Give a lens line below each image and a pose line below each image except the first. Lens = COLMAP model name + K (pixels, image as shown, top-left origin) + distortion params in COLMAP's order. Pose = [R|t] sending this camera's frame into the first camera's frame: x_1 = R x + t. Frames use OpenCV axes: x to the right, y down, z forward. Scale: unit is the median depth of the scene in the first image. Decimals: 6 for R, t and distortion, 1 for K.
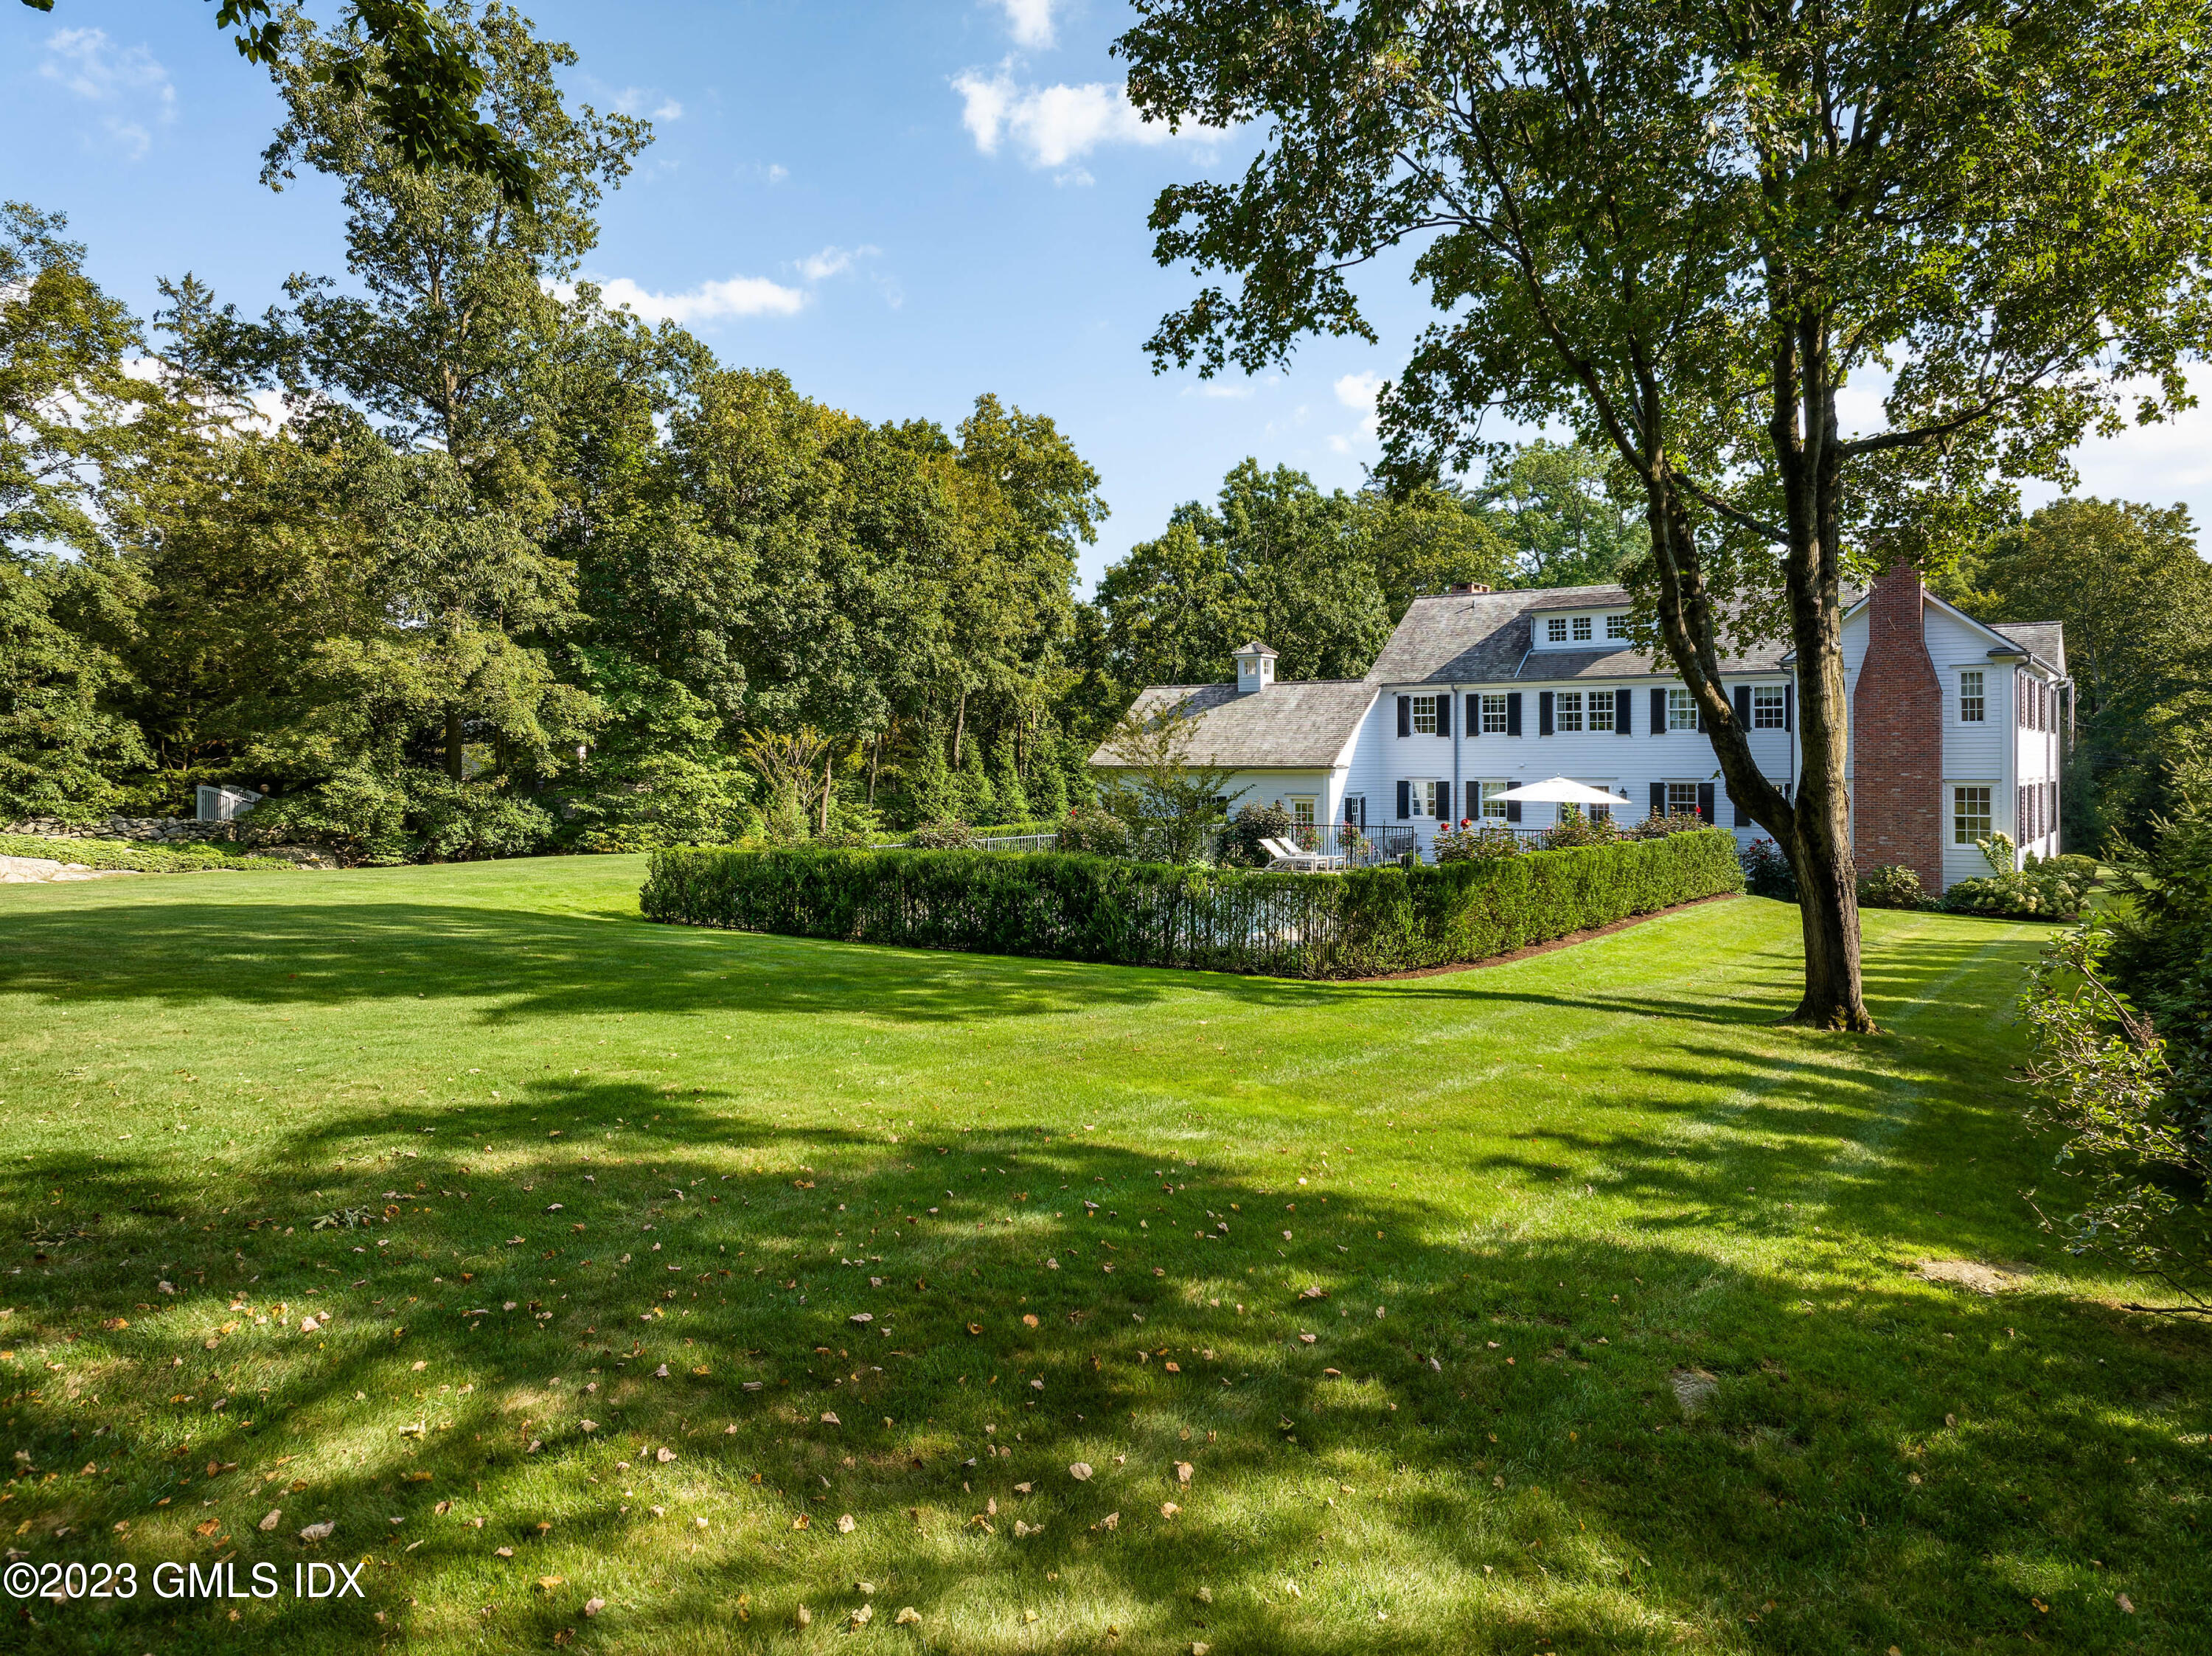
lens RADIAL K [[1528.0, 0, 1076.4], [0, 1528.0, 767.8], [0, 0, 1]] dist [-0.003647, -0.010653]
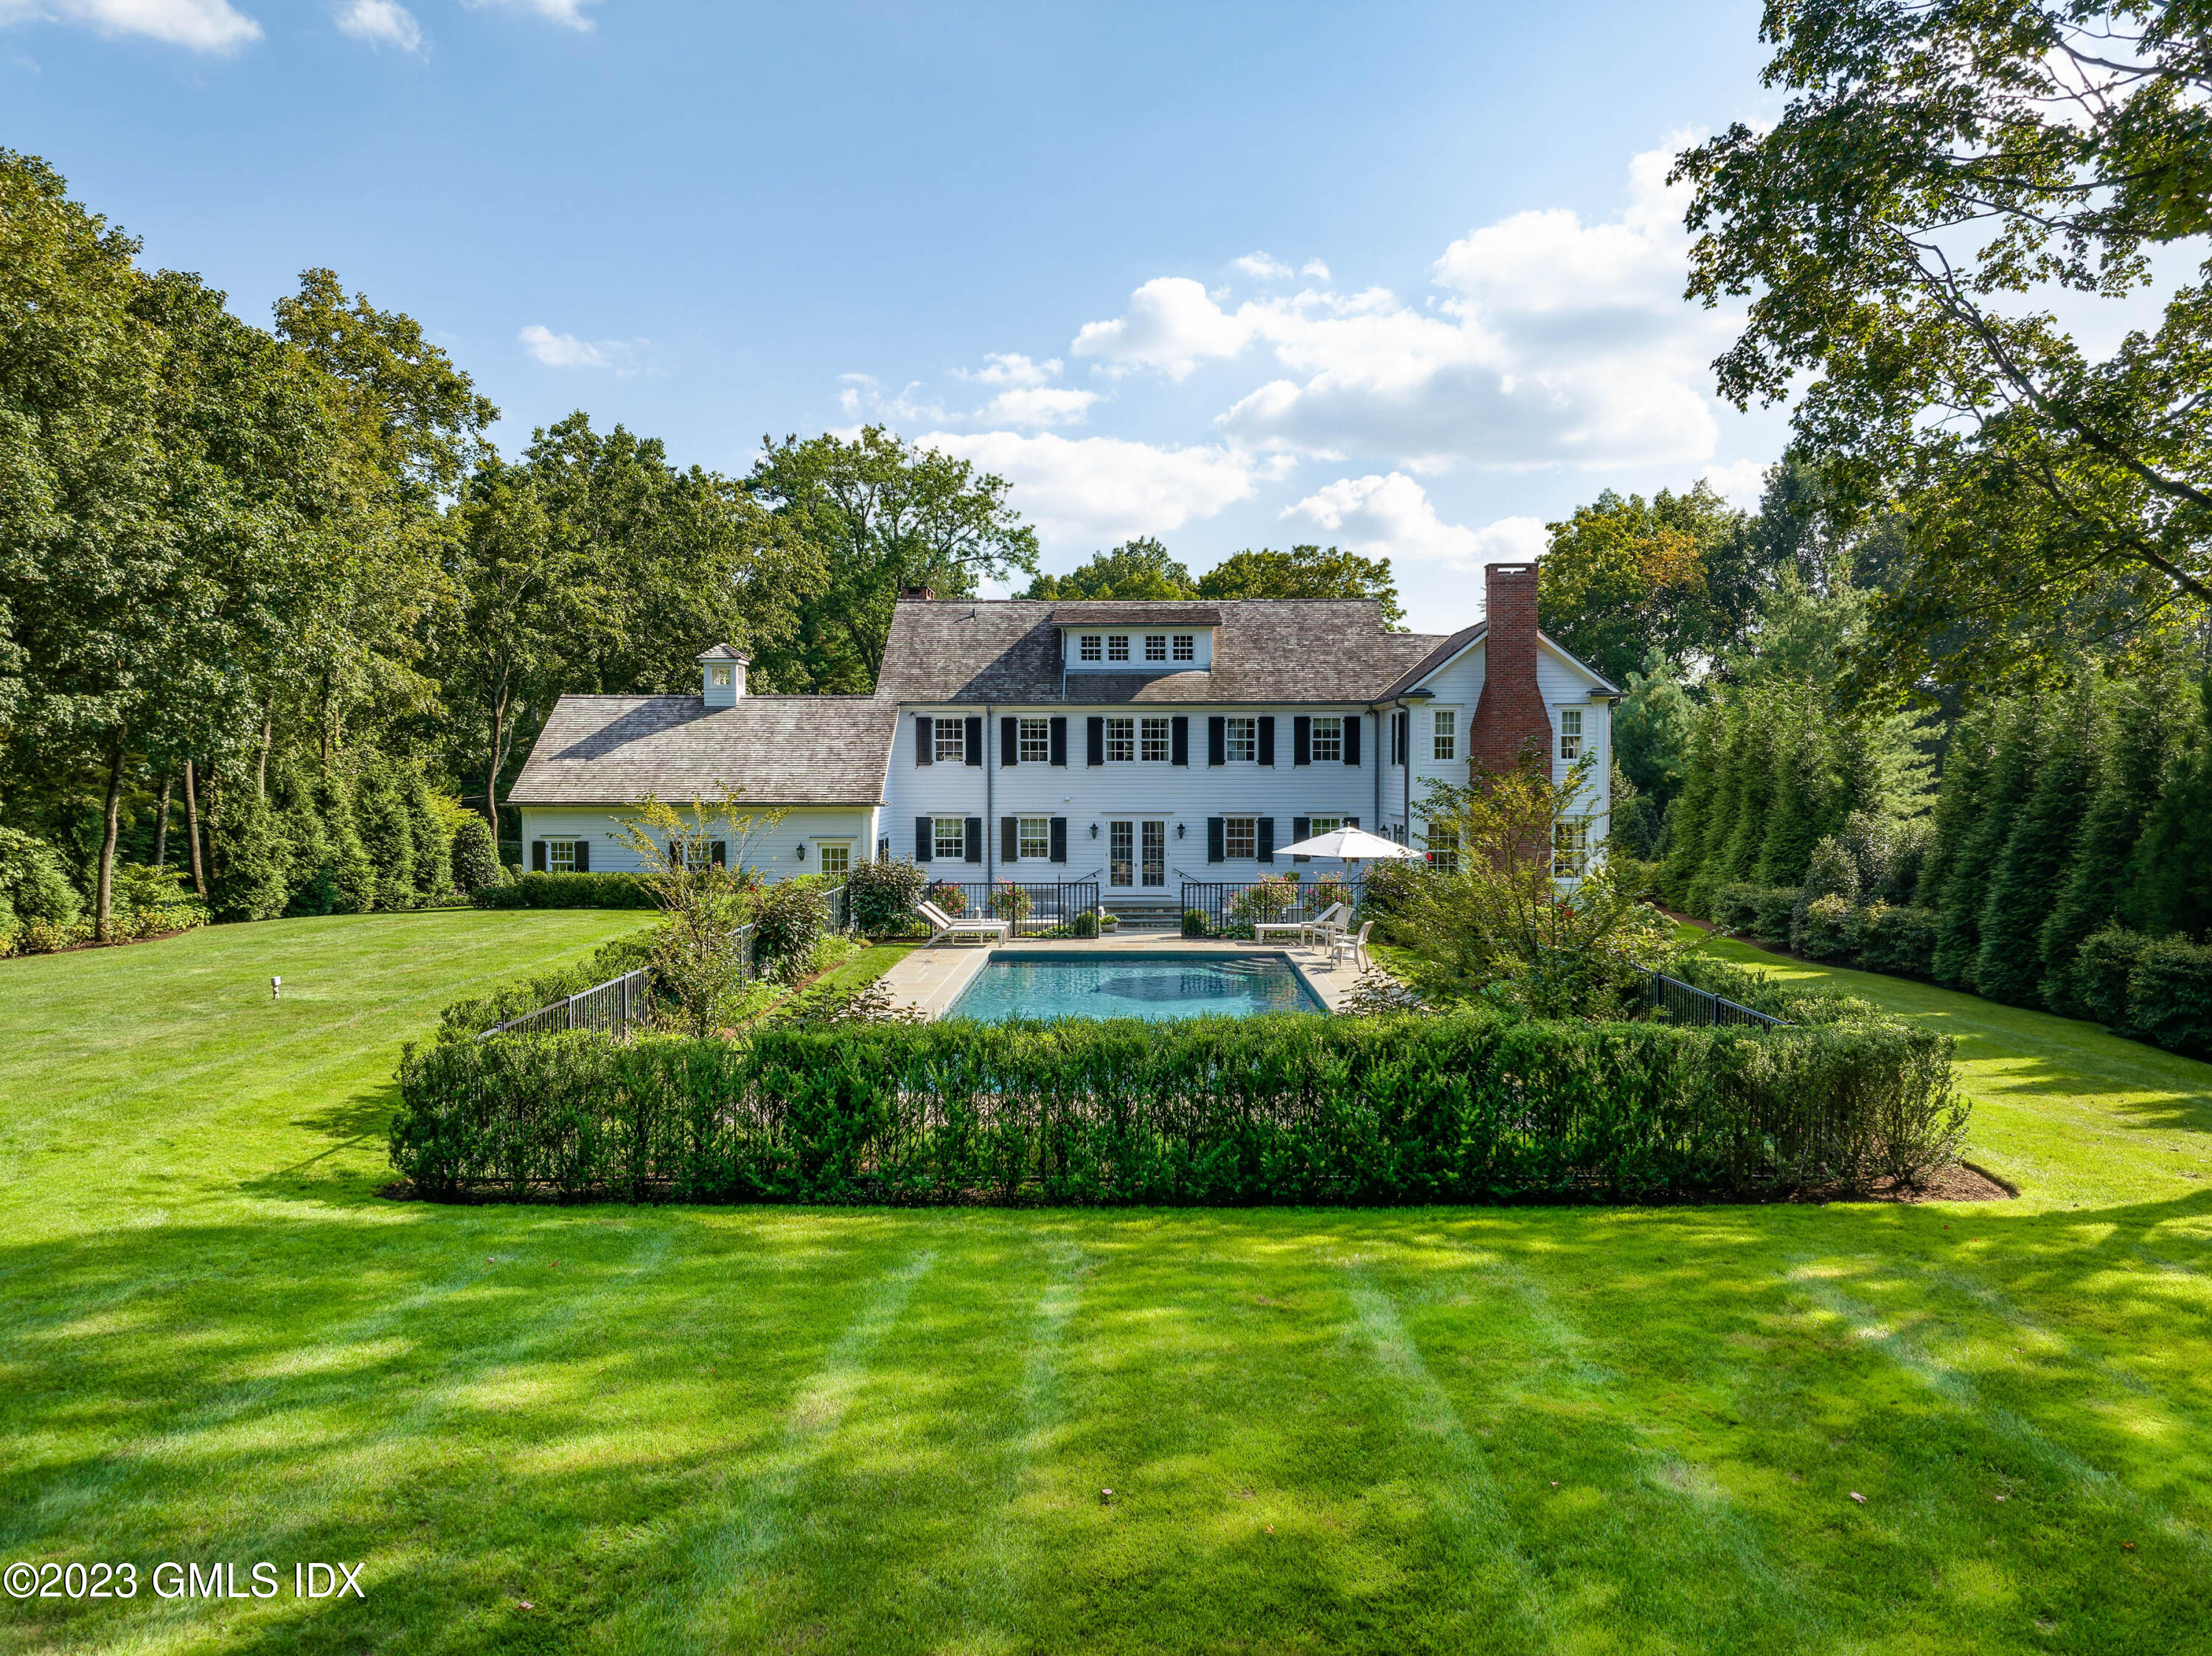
lens RADIAL K [[1528.0, 0, 1105.4], [0, 1528.0, 816.4], [0, 0, 1]] dist [-0.003647, -0.010653]
pose [[0.814562, -0.018312, 0.579787, -0.202769], [0.001371, 0.999560, 0.029644, -0.017430], [-0.580074, -0.023353, 0.814229, 0.255682]]
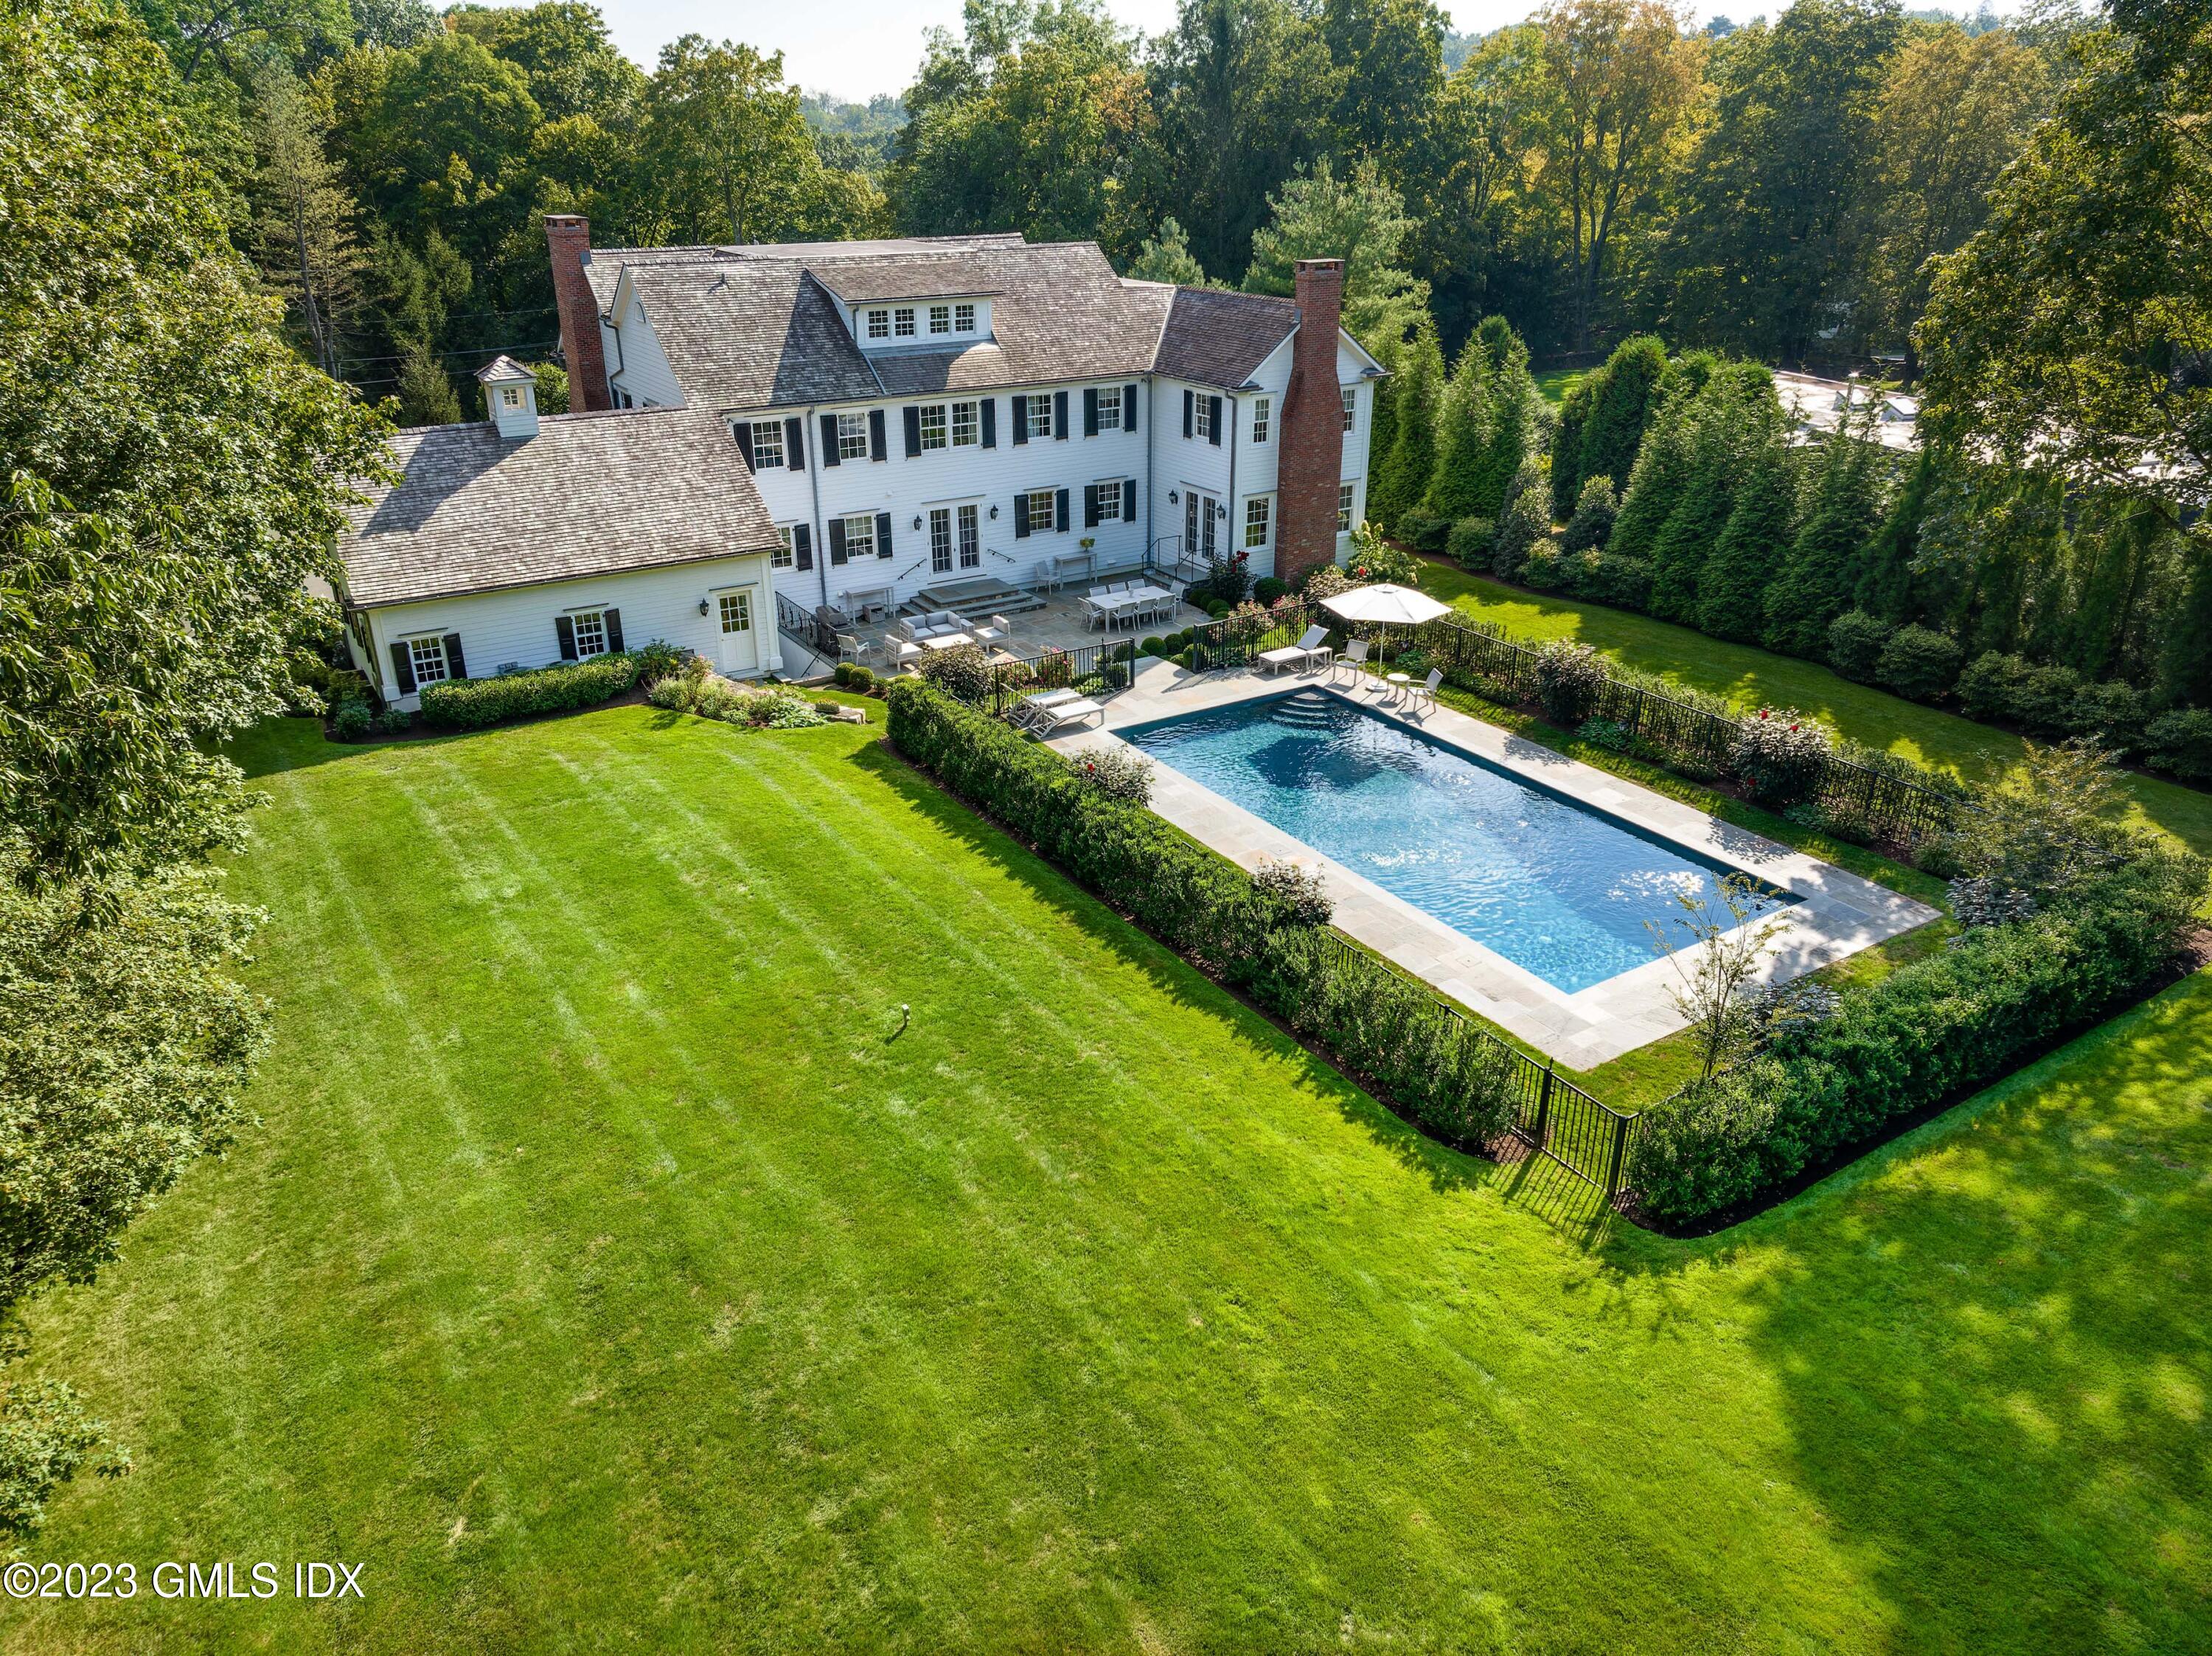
lens RADIAL K [[1528.0, 0, 1112.3], [0, 1528.0, 827.8], [0, 0, 1]] dist [-0.003647, -0.010653]
pose [[0.348120, -0.390261, 0.852355, -0.479717], [0.001115, 0.909399, 0.415924, -0.188654], [-0.937449, -0.143841, 0.317015, 0.560544]]
